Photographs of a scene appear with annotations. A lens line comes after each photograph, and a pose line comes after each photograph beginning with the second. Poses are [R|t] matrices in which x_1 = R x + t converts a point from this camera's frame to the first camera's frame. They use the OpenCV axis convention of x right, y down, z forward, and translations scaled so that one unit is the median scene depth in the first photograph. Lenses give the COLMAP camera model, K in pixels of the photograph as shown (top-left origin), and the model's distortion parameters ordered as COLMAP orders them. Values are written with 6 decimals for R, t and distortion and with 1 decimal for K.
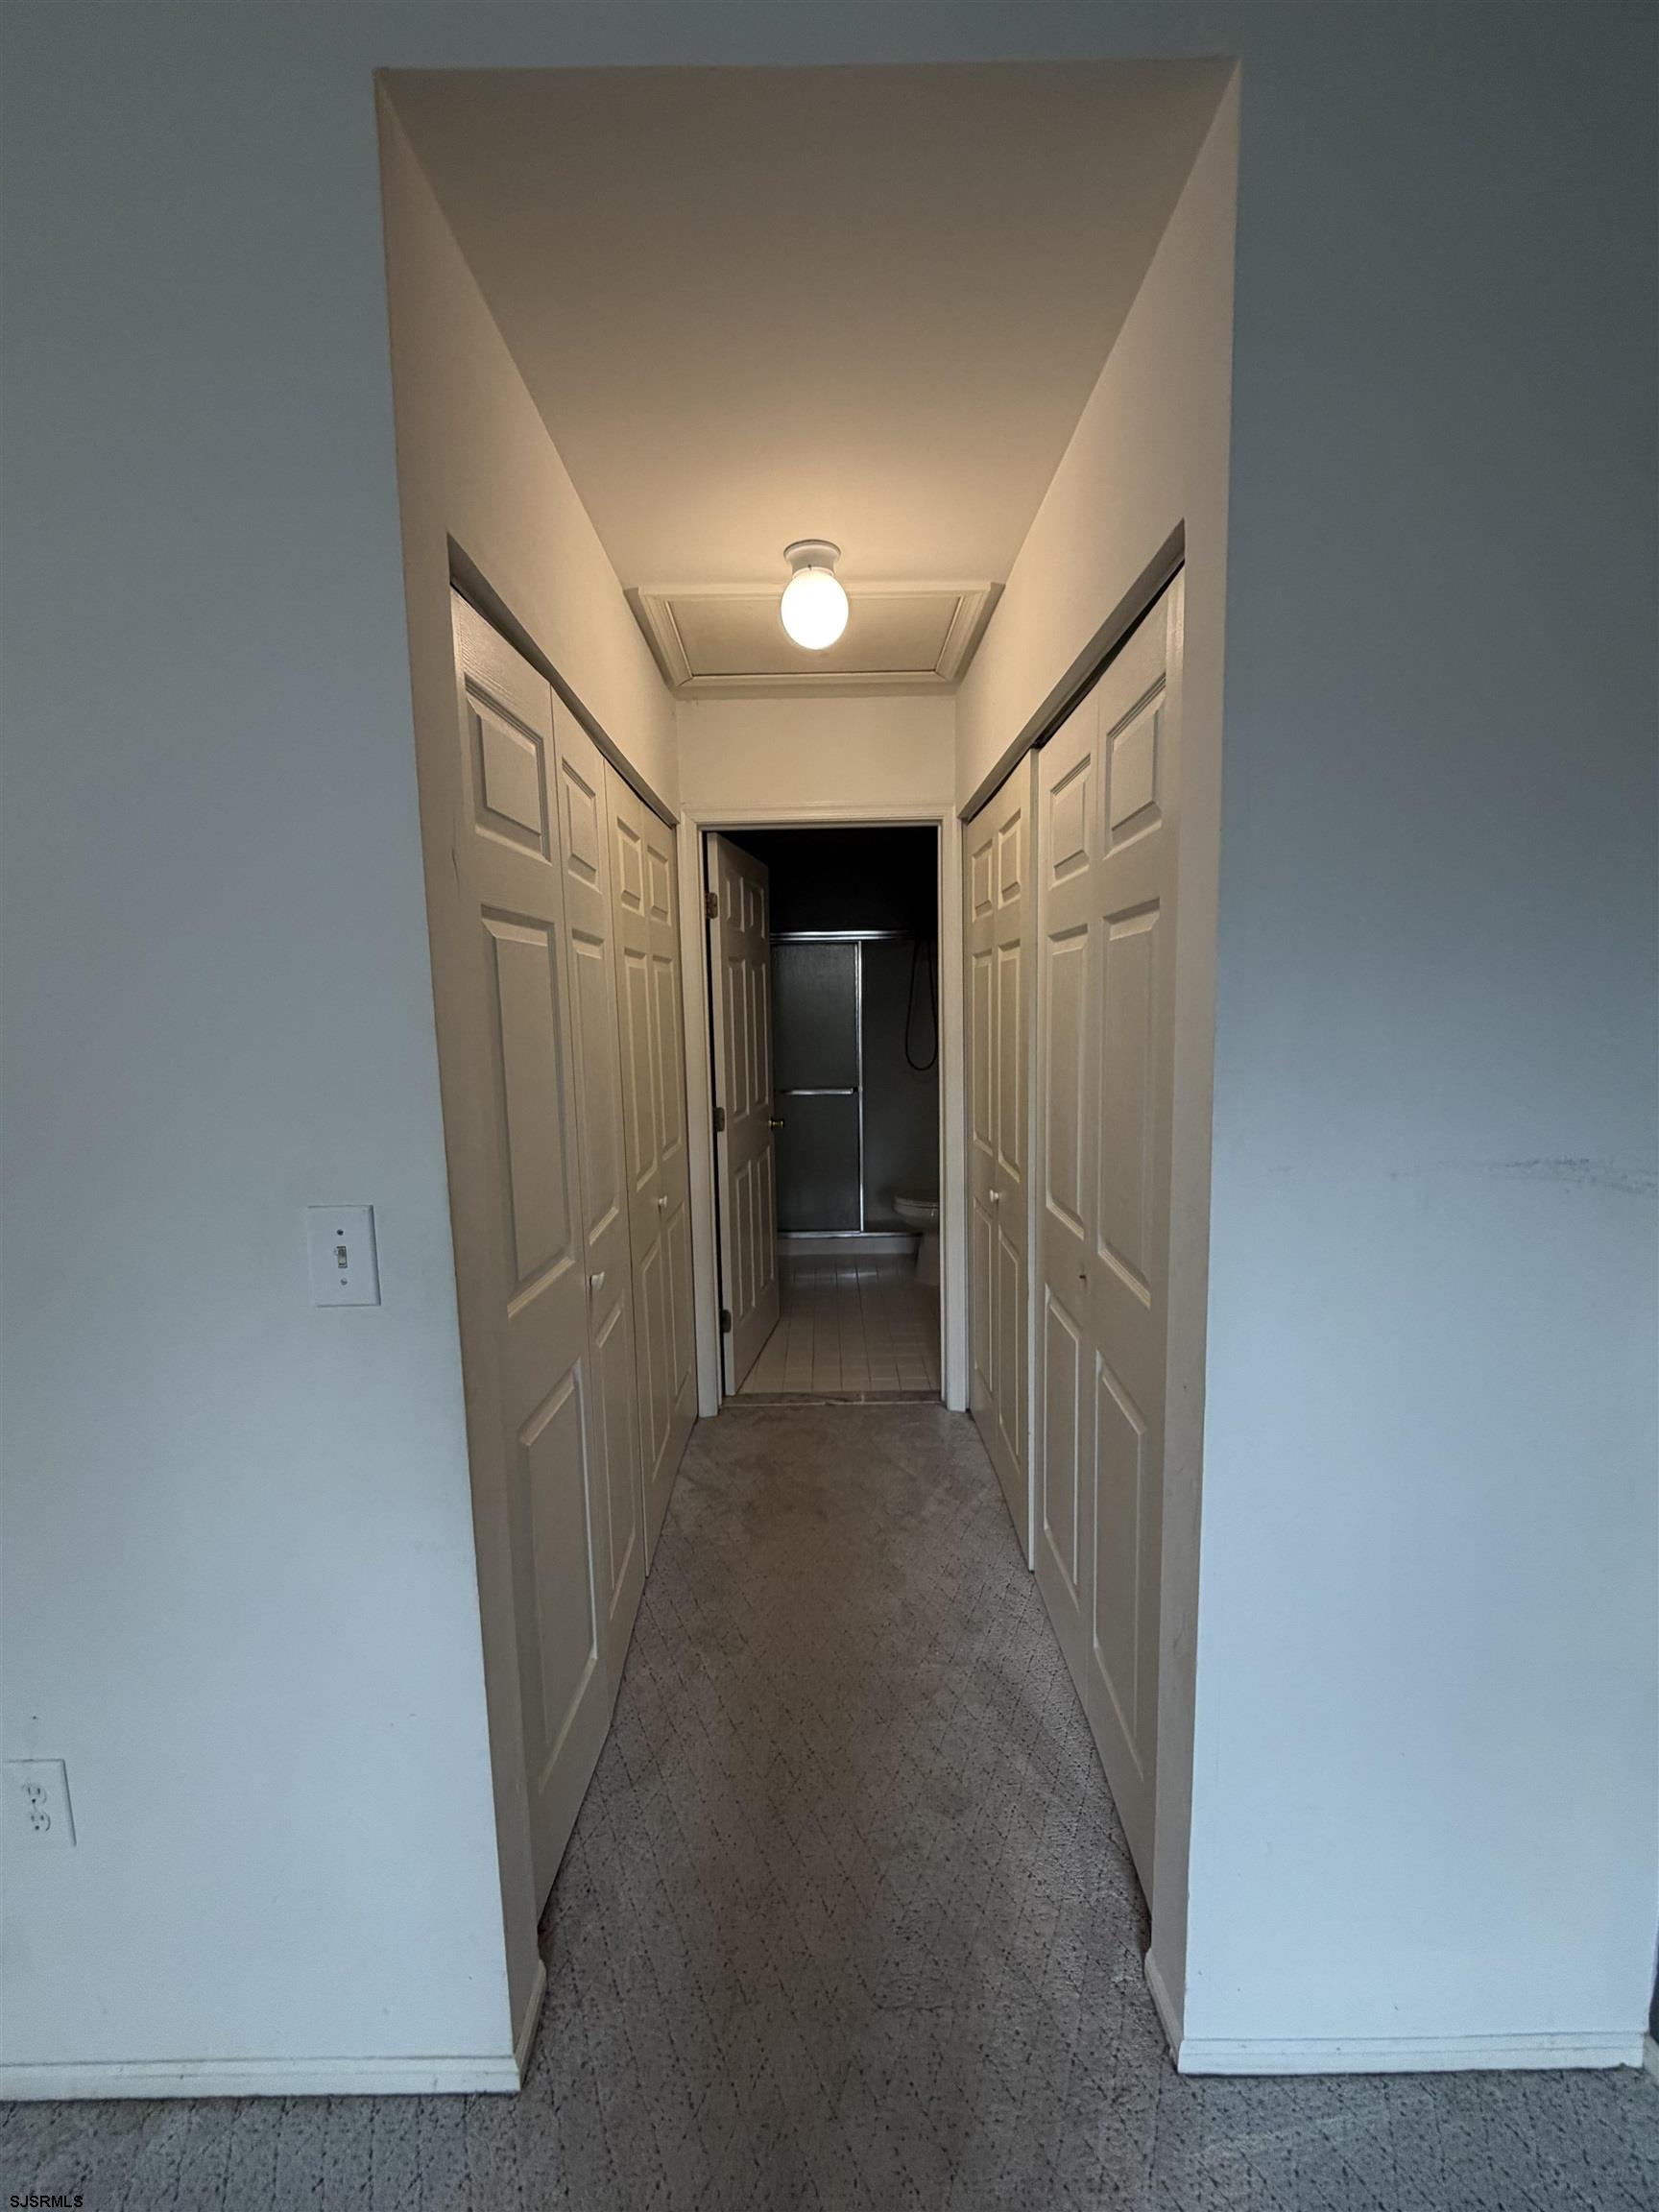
lens RADIAL K [[885.3, 0, 834.6], [0, 885.3, 1105.8], [0, 0, 1]] dist [-0.000980, 0.000250]
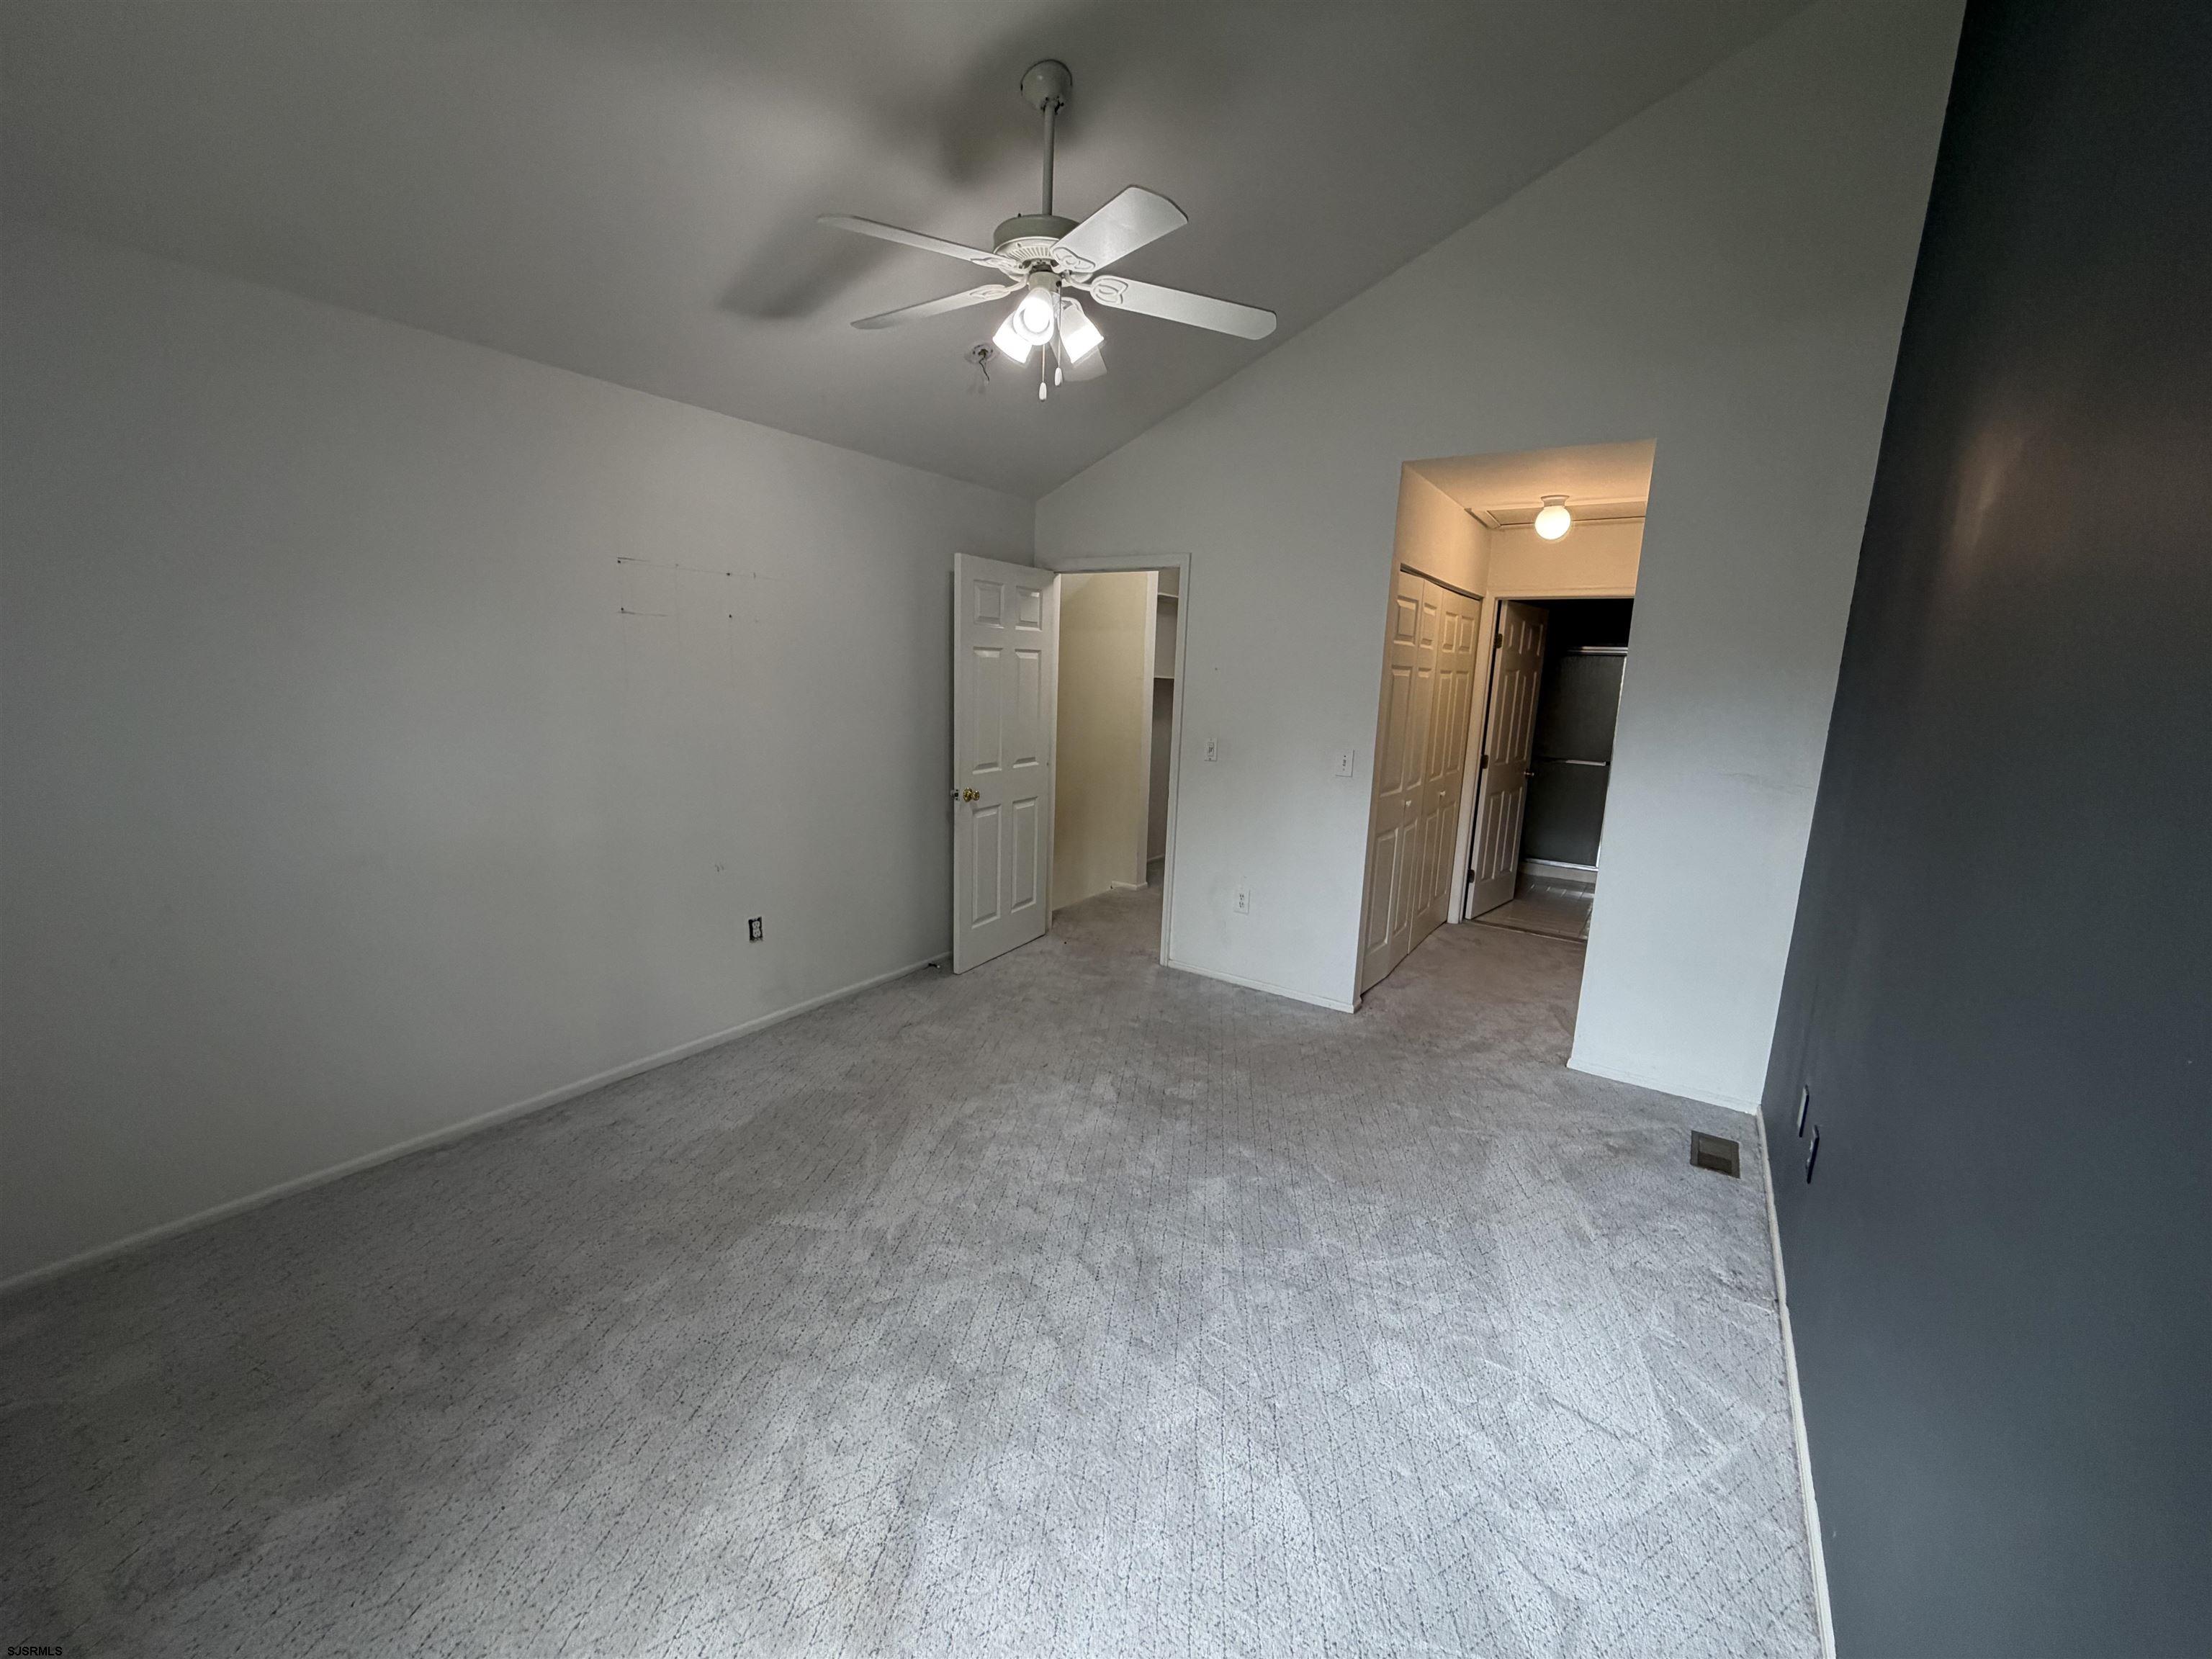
lens RADIAL K [[885.3, 0, 1109.8], [0, 885.3, 834.0], [0, 0, 1]] dist [-0.000980, 0.000250]
pose [[0.825443, 0.152015, -0.543632, 0.277135], [-0.116739, 0.988208, 0.099077, 0.082902], [0.552283, -0.018319, 0.833456, -1.055892]]
